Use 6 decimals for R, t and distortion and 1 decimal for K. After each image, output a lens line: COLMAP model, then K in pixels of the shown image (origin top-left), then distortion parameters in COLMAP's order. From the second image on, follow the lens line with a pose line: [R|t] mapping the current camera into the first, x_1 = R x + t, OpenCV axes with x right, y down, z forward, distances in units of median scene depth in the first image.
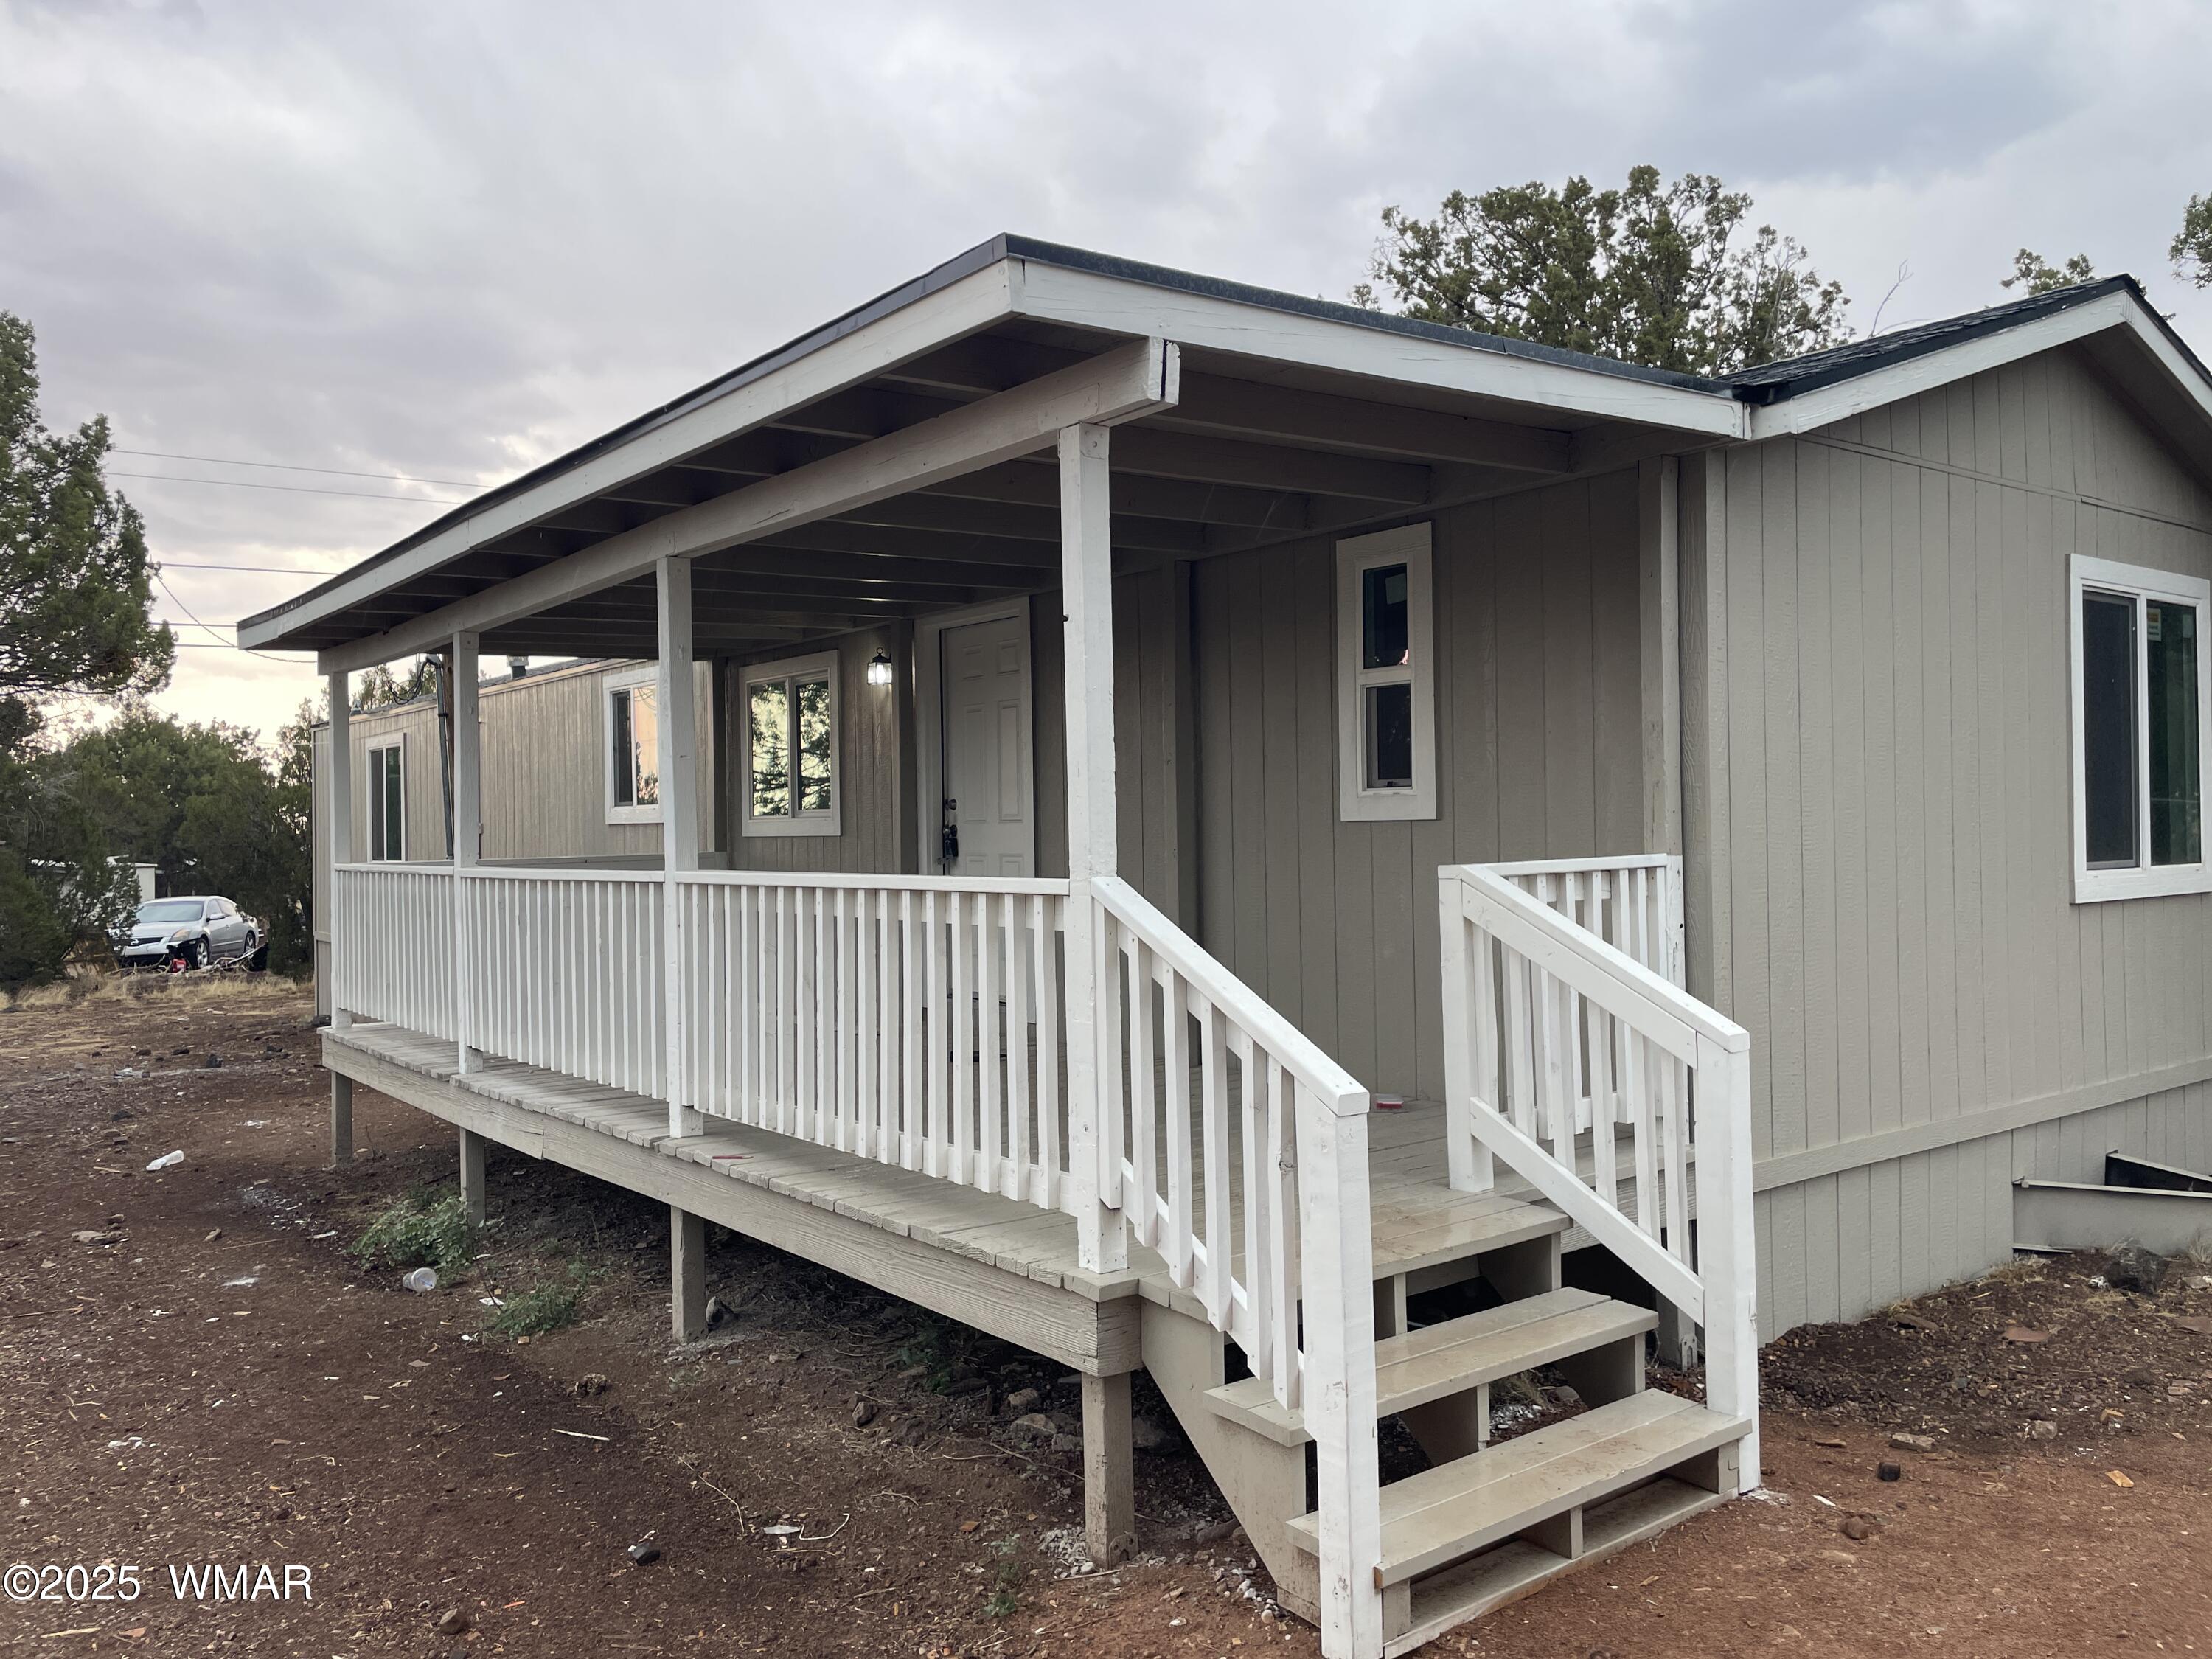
lens RADIAL K [[1686.0, 0, 1113.1], [0, 1686.0, 817.3], [0, 0, 1]] dist [0.079149, -0.111479]
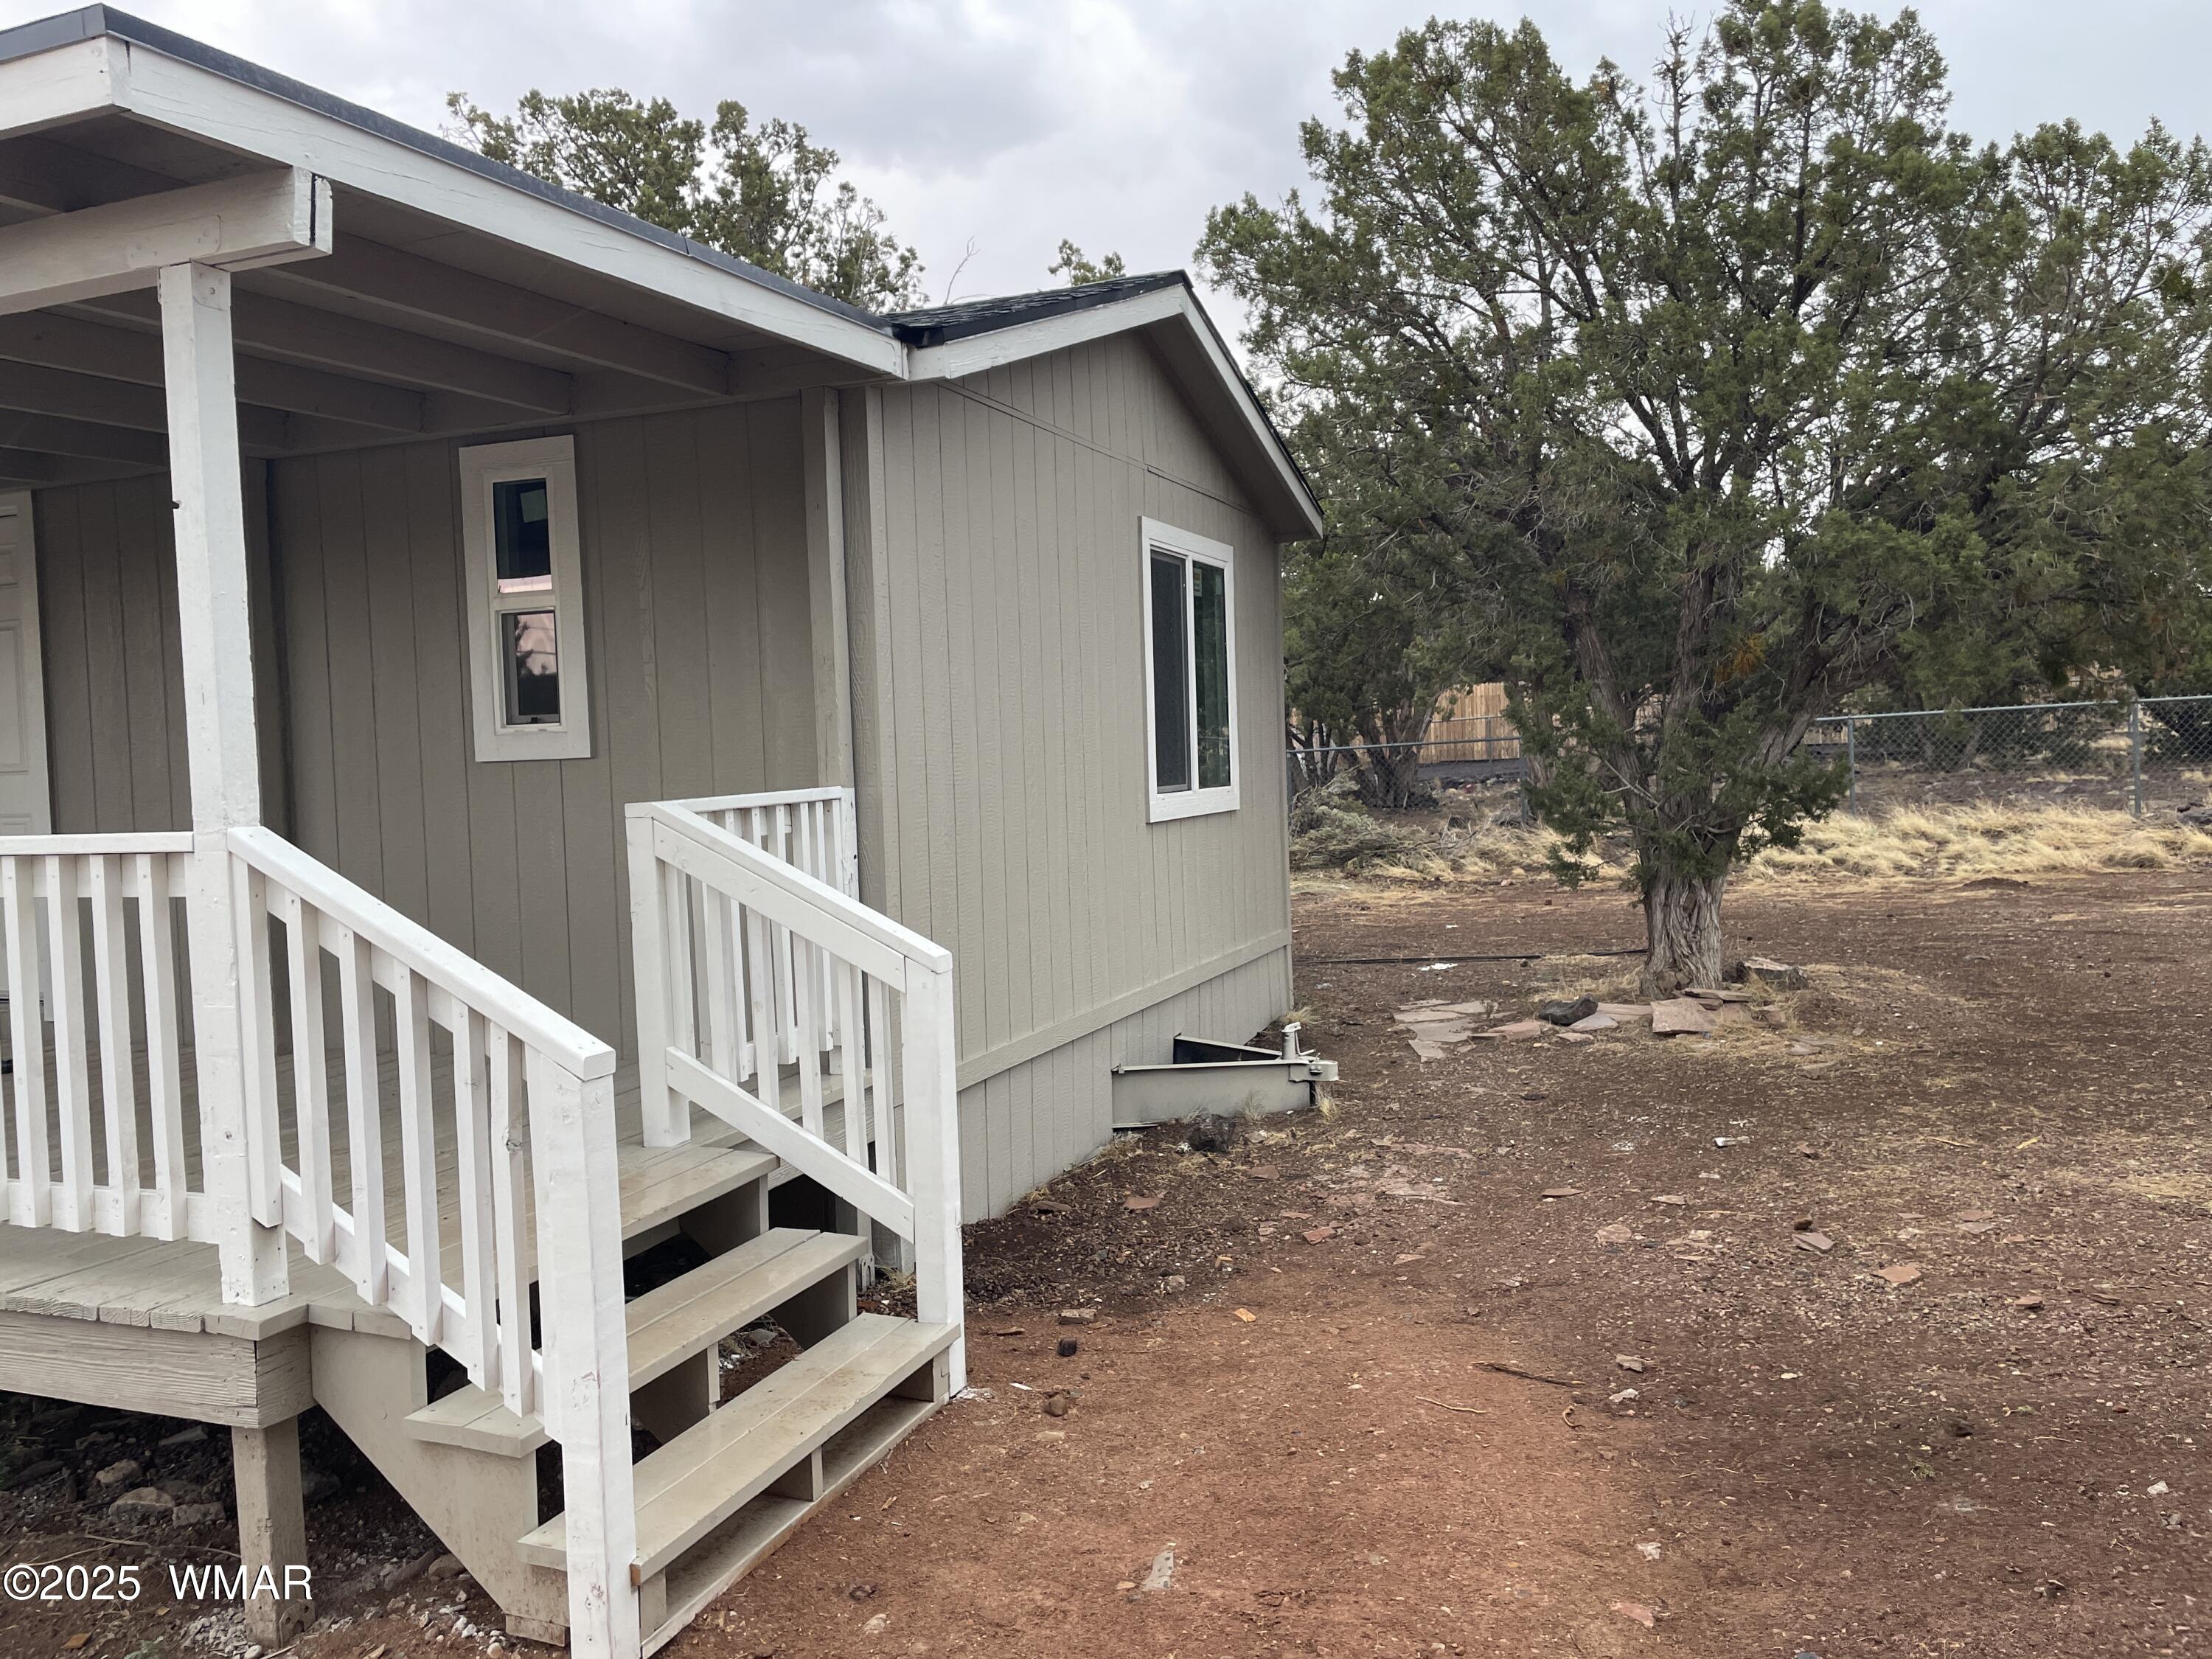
lens RADIAL K [[1686.0, 0, 1119.1], [0, 1686.0, 812.3], [0, 0, 1]] dist [0.079149, -0.111479]
pose [[0.854625, -0.033114, 0.518189, -0.063966], [0.018162, 0.999260, 0.033903, 0.007093], [-0.518928, -0.019563, 0.854594, 0.066113]]
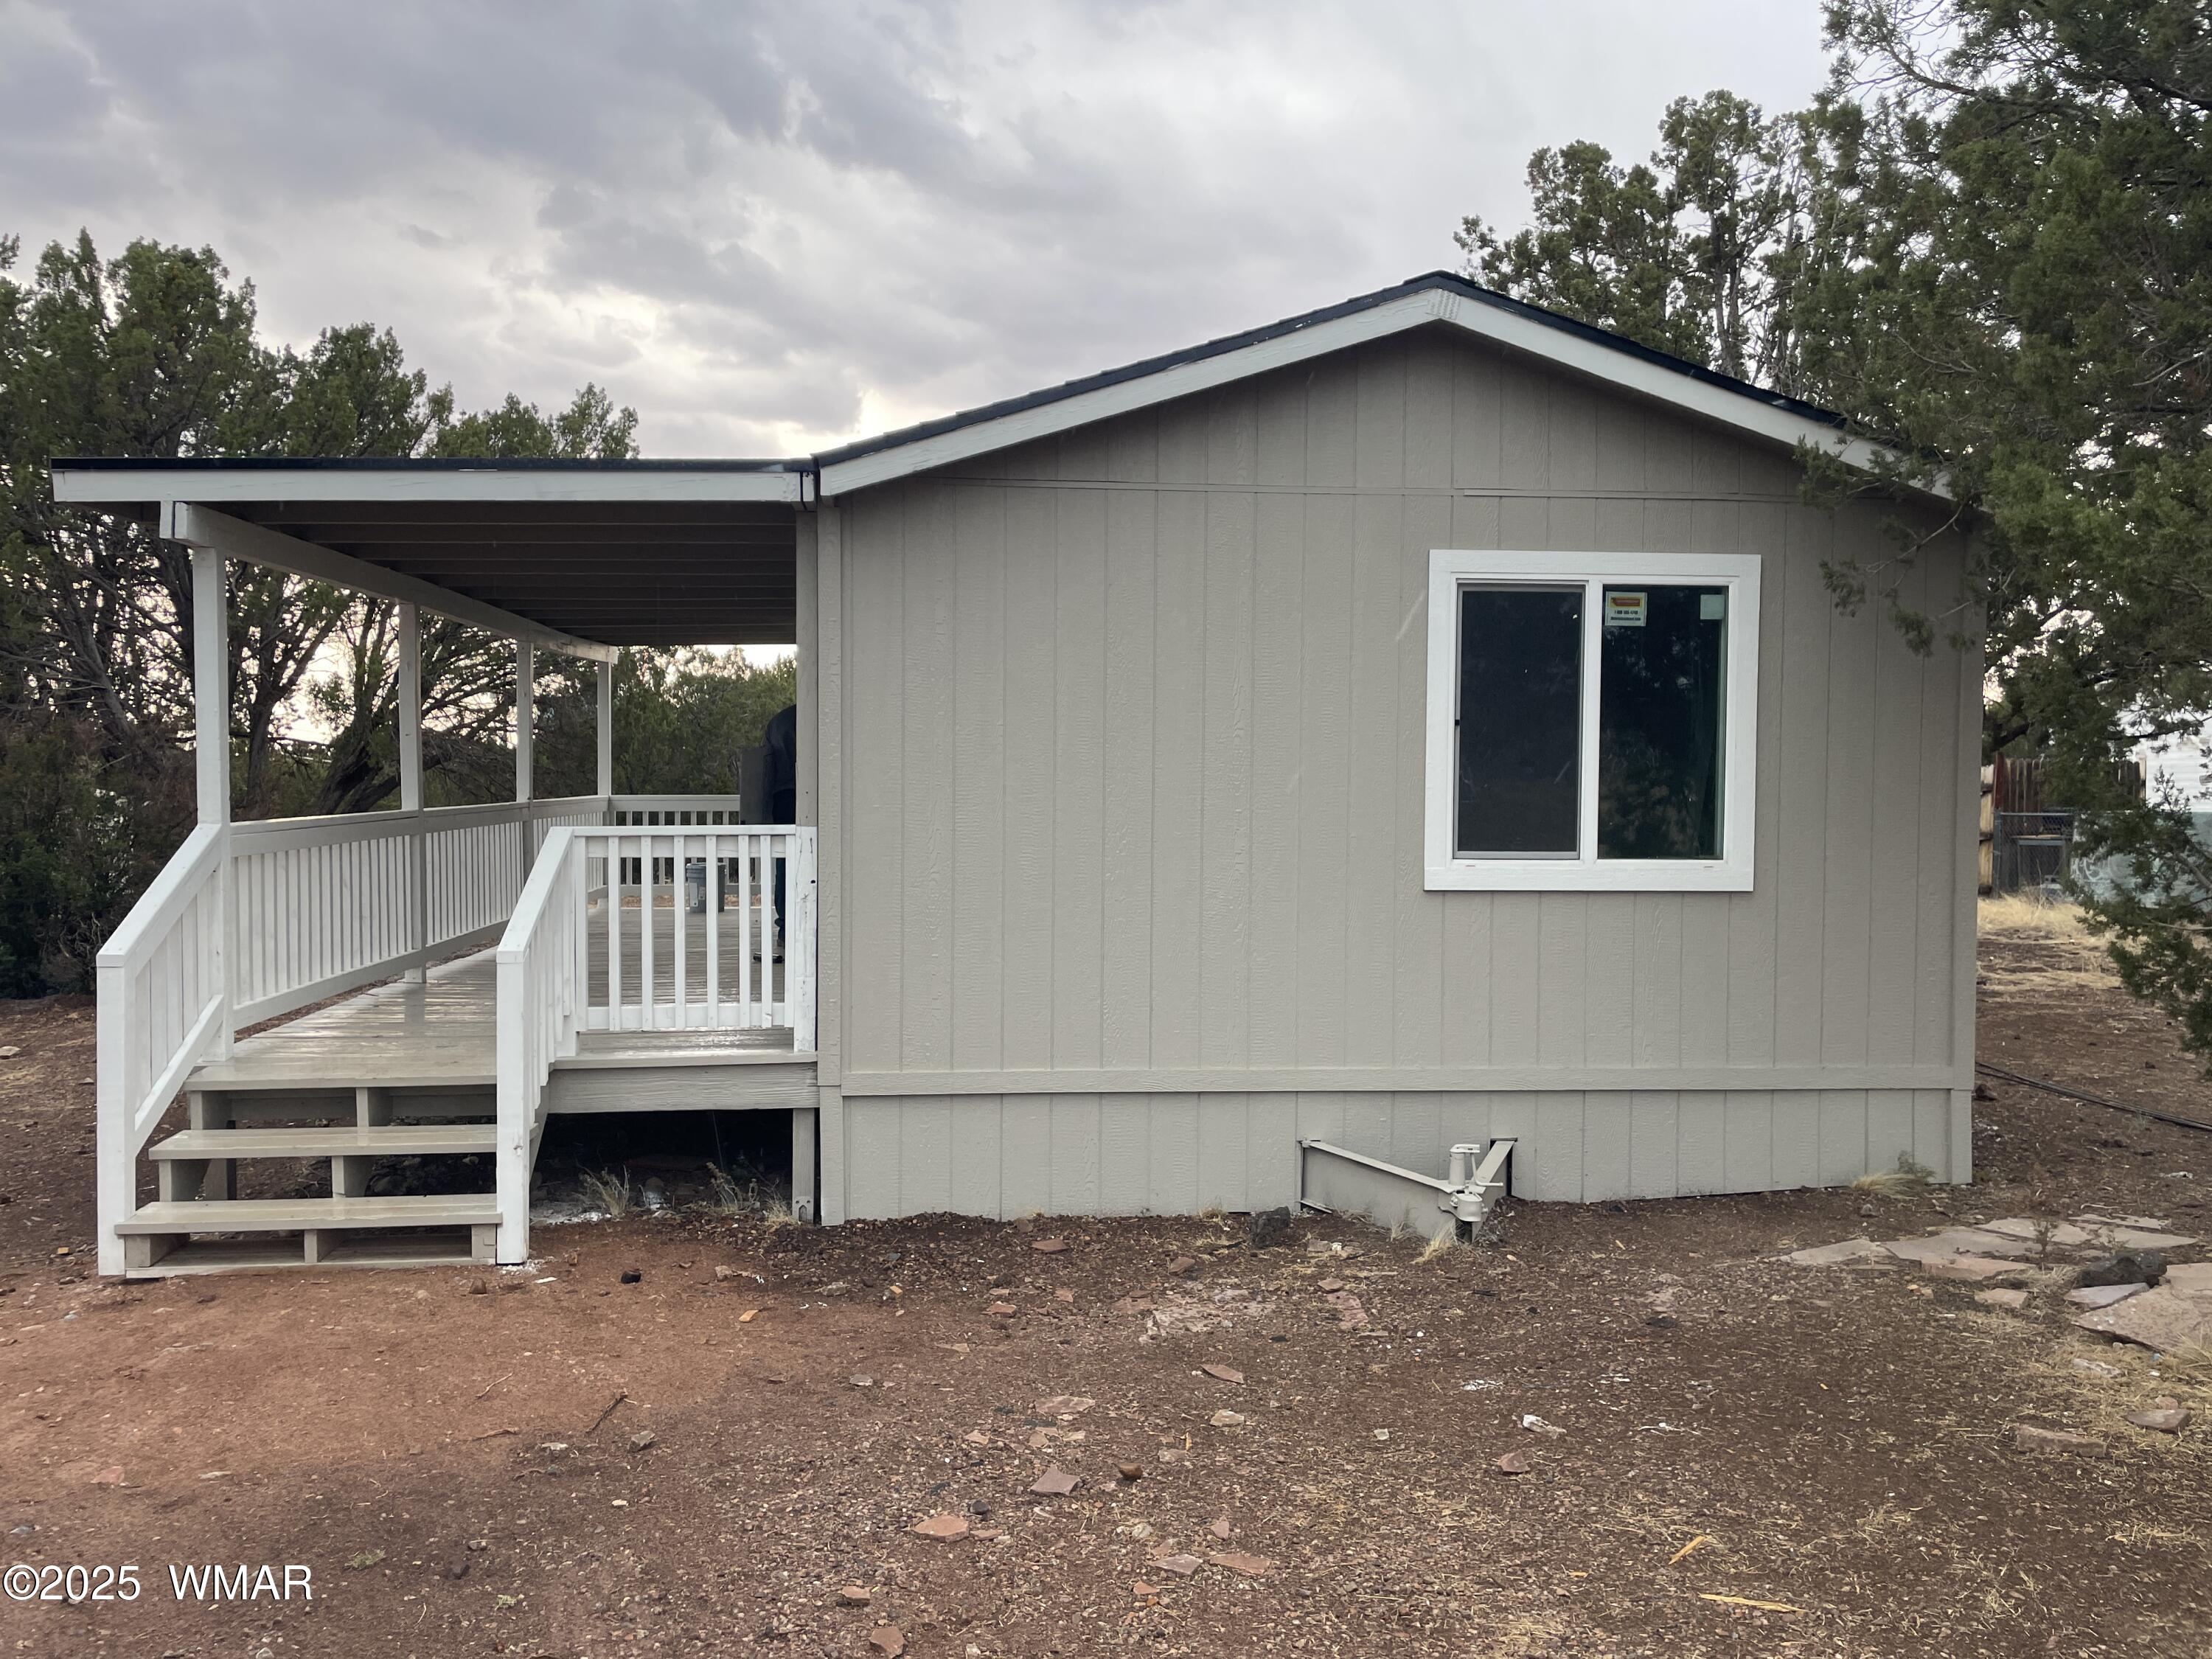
lens RADIAL K [[1686.0, 0, 1114.5], [0, 1686.0, 819.0], [0, 0, 1]] dist [0.079149, -0.111479]
pose [[0.844787, 0.039534, -0.533640, 1.460819], [-0.018372, 0.998822, 0.044912, -0.053869], [0.534787, -0.028137, 0.844518, 0.057202]]
